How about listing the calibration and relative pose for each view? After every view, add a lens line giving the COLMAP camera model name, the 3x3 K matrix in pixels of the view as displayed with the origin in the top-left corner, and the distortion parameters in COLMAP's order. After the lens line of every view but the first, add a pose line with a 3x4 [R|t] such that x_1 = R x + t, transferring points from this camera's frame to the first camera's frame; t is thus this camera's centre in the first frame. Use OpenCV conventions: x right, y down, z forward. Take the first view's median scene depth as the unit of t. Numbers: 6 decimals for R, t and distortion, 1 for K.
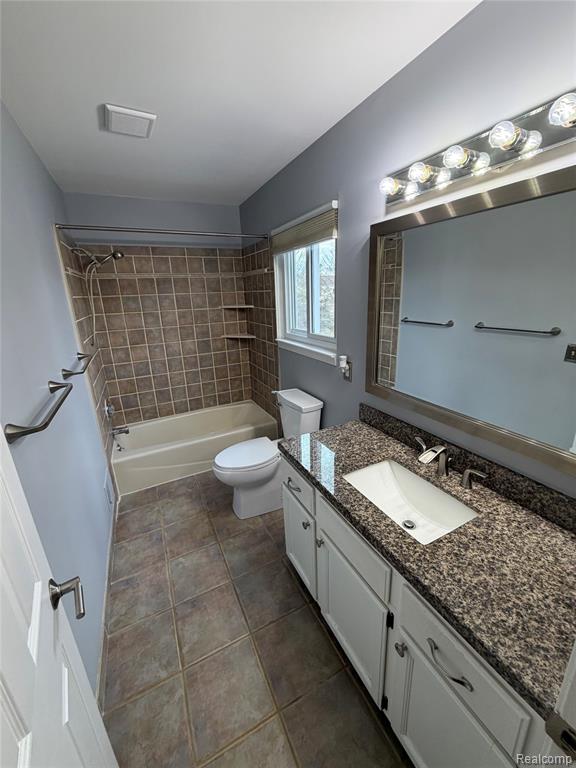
lens RADIAL K [[304.7, 0, 289.3], [0, 304.7, 382.5], [0, 0, 1]] dist [-0.000690, 0.000205]
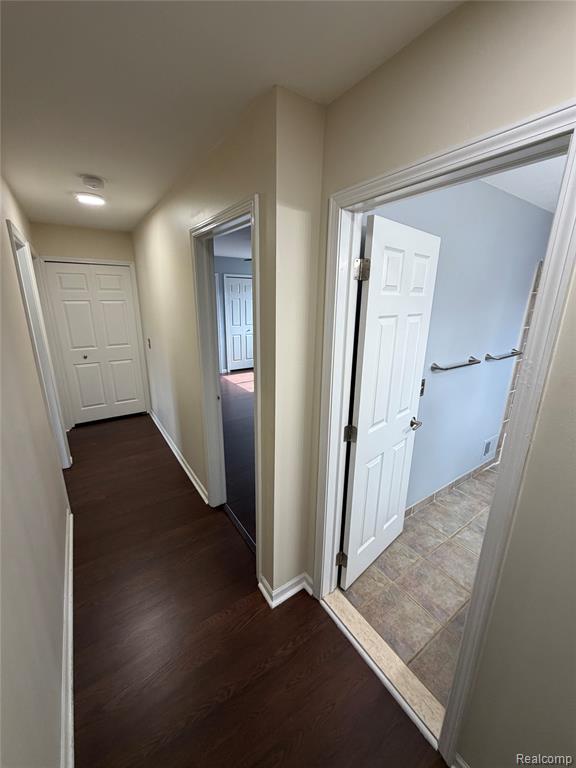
lens RADIAL K [[304.7, 0, 288.4], [0, 304.7, 383.5], [0, 0, 1]] dist [-0.000690, 0.000205]
pose [[0.133127, 0.303888, -0.943361, 0.792257], [-0.299037, 0.919790, 0.254094, 0.005067], [0.944909, 0.248273, 0.213323, -0.372350]]
